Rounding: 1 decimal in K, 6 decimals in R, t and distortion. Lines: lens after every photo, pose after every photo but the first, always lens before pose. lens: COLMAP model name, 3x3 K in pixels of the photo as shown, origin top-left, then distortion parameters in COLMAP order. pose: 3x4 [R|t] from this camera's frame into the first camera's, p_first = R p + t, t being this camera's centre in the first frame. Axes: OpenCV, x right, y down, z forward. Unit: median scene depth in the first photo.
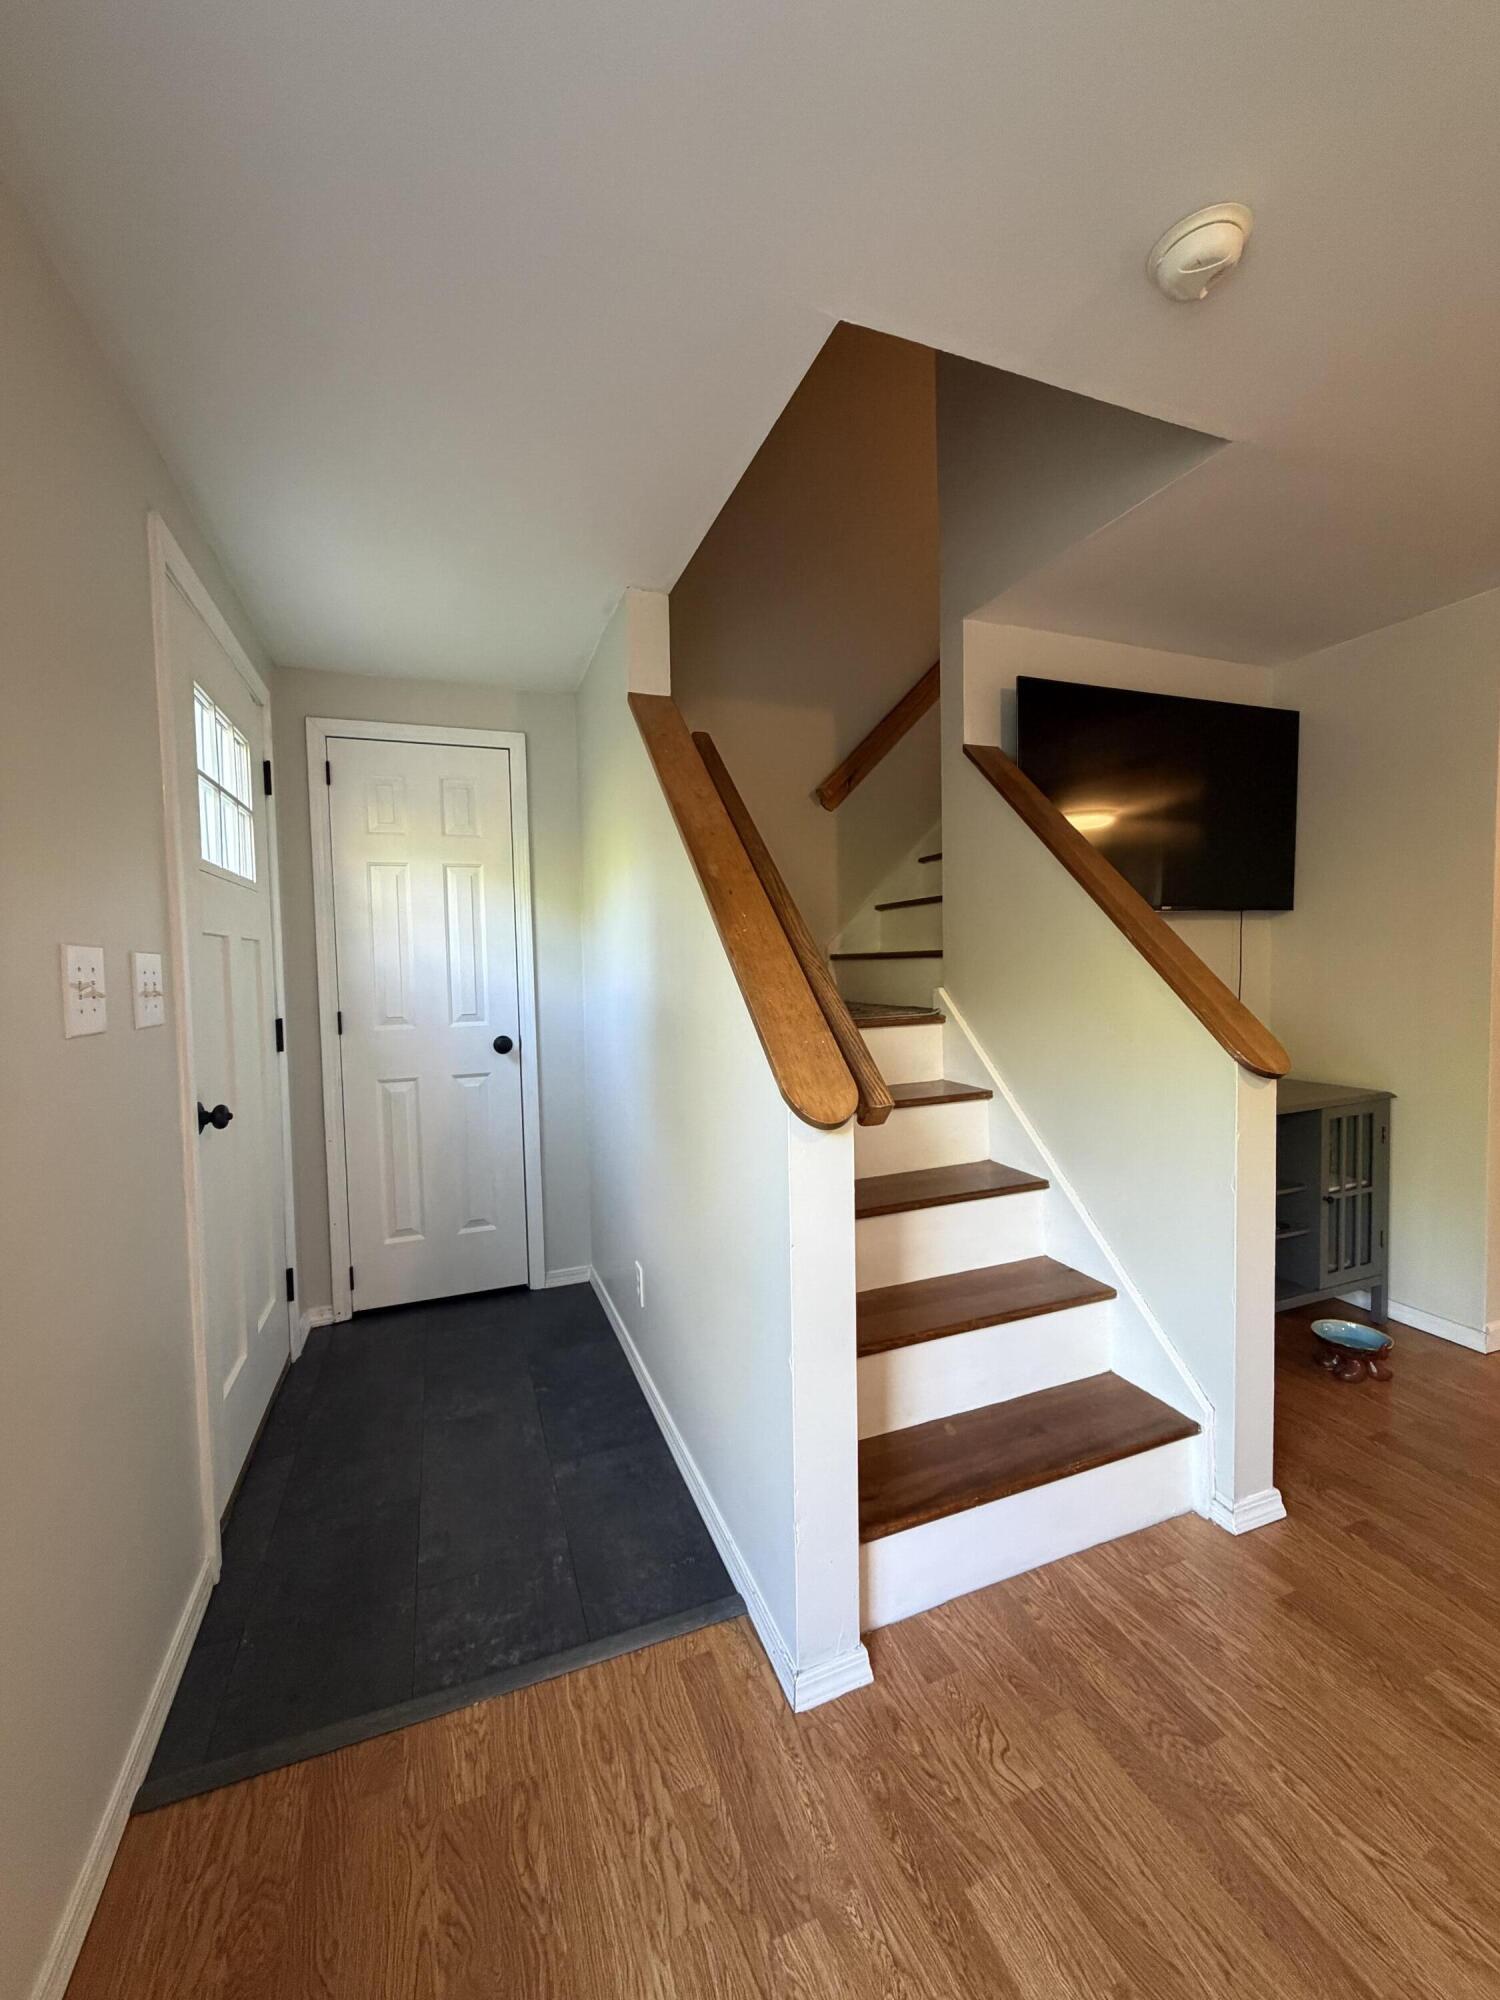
lens RADIAL K [[796.2, 0, 750.0], [0, 796.2, 1000.0], [0, 0, 1]] dist [0.000009, 0.000170]
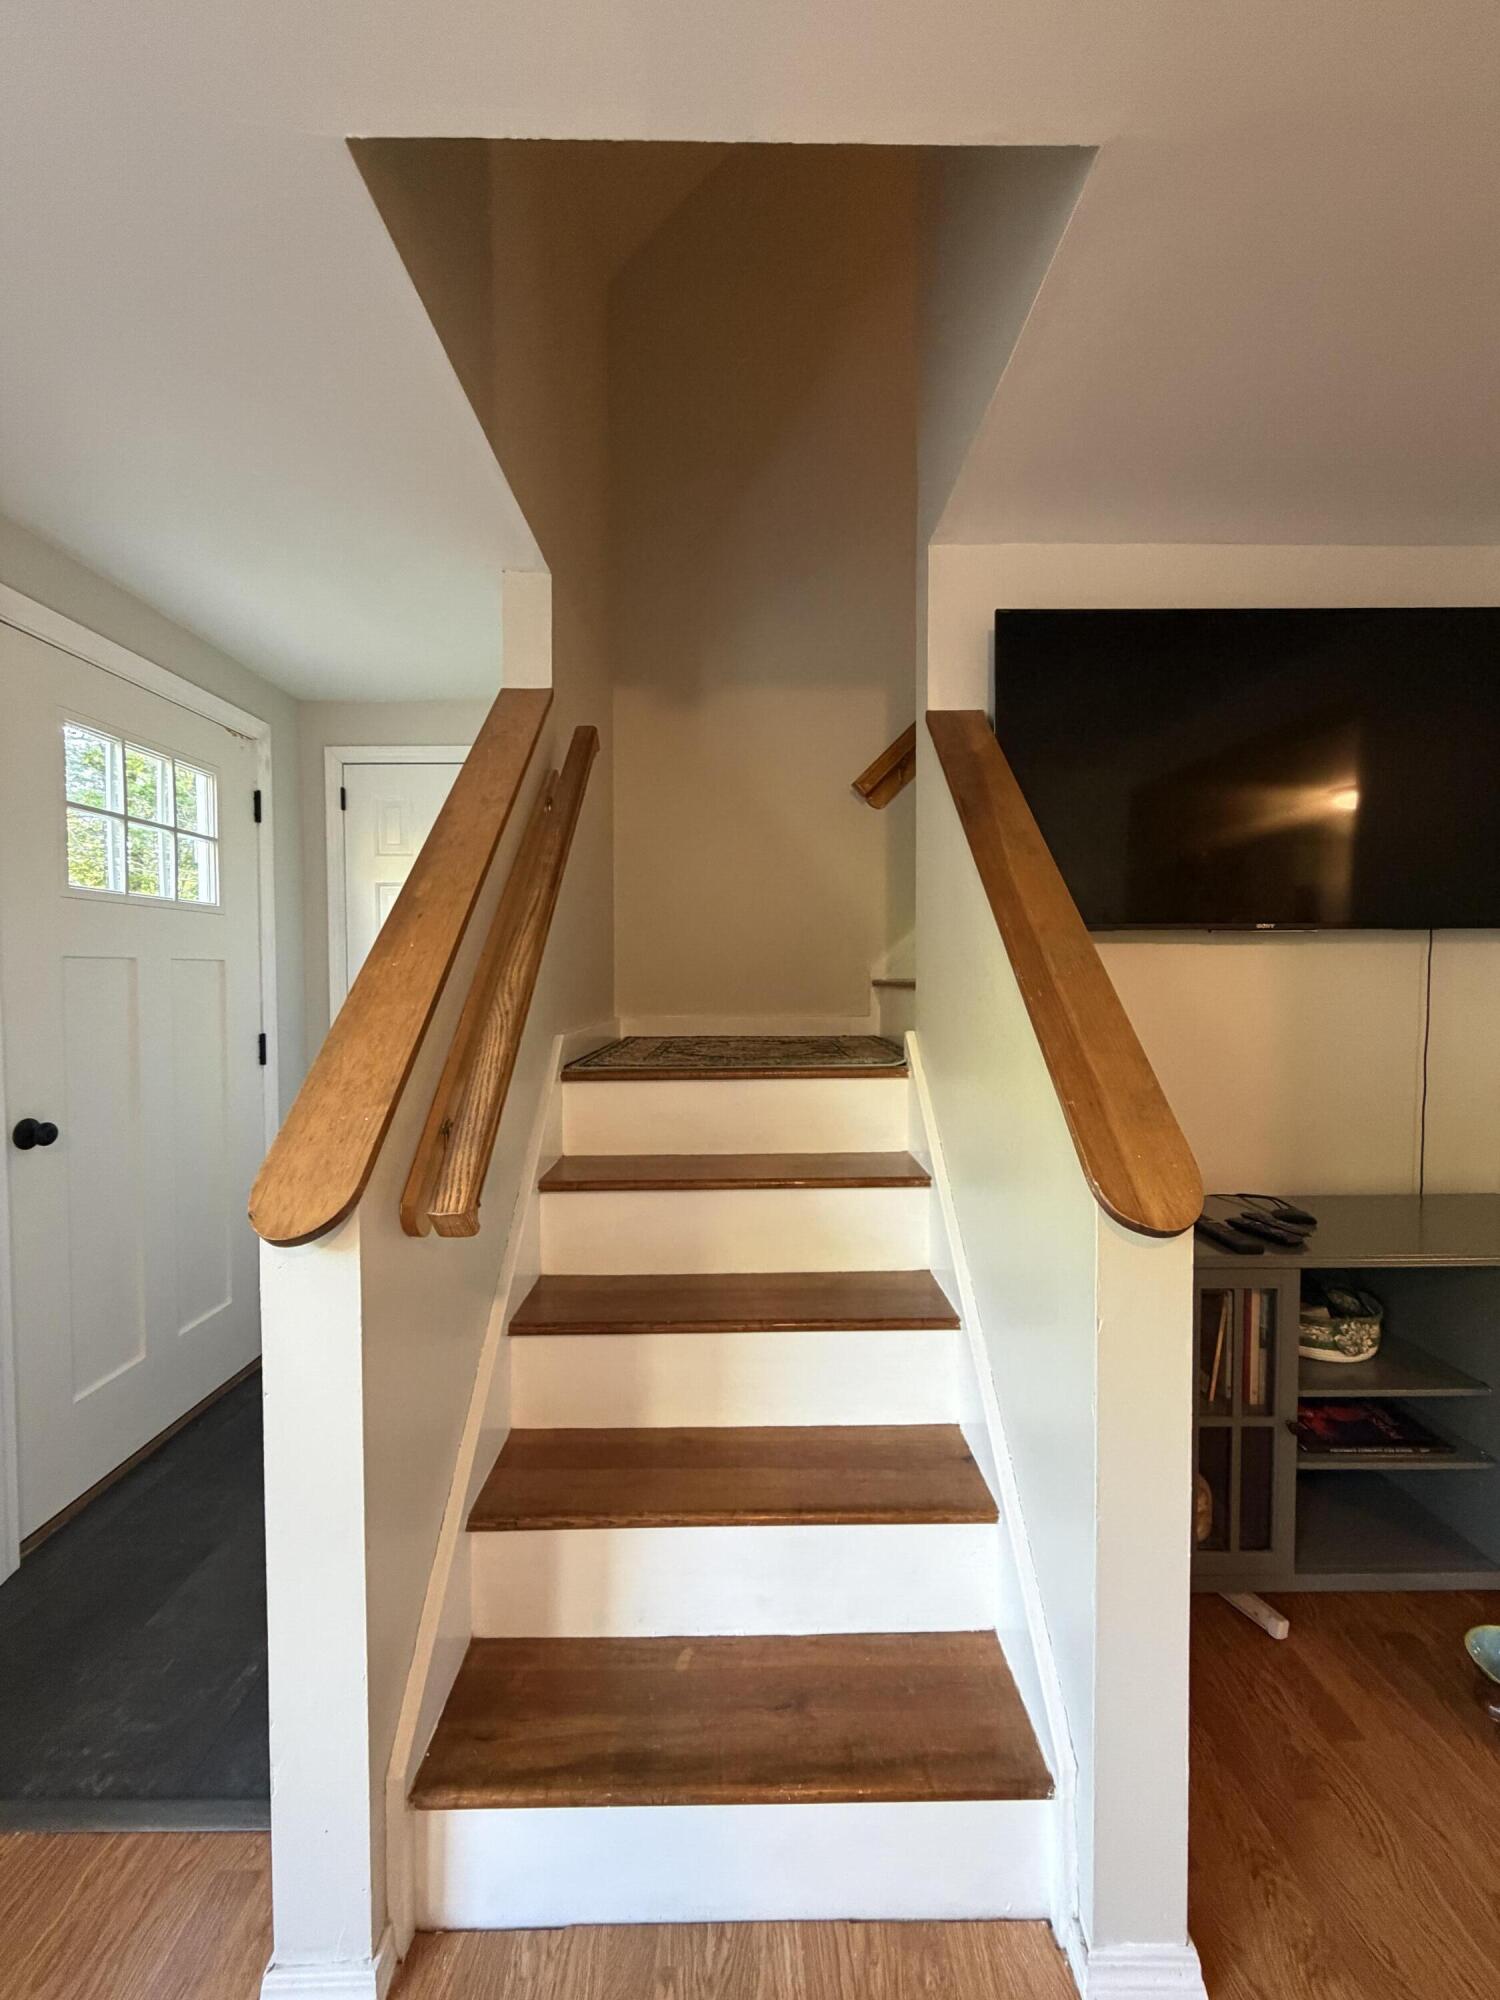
lens RADIAL K [[796.2, 0, 750.0], [0, 796.2, 1000.0], [0, 0, 1]] dist [0.000009, 0.000170]
pose [[0.935169, 0.030383, -0.352896, 0.424725], [-0.034601, 0.999385, -0.005650, -0.041222], [0.352507, 0.017494, 0.935645, 0.264948]]
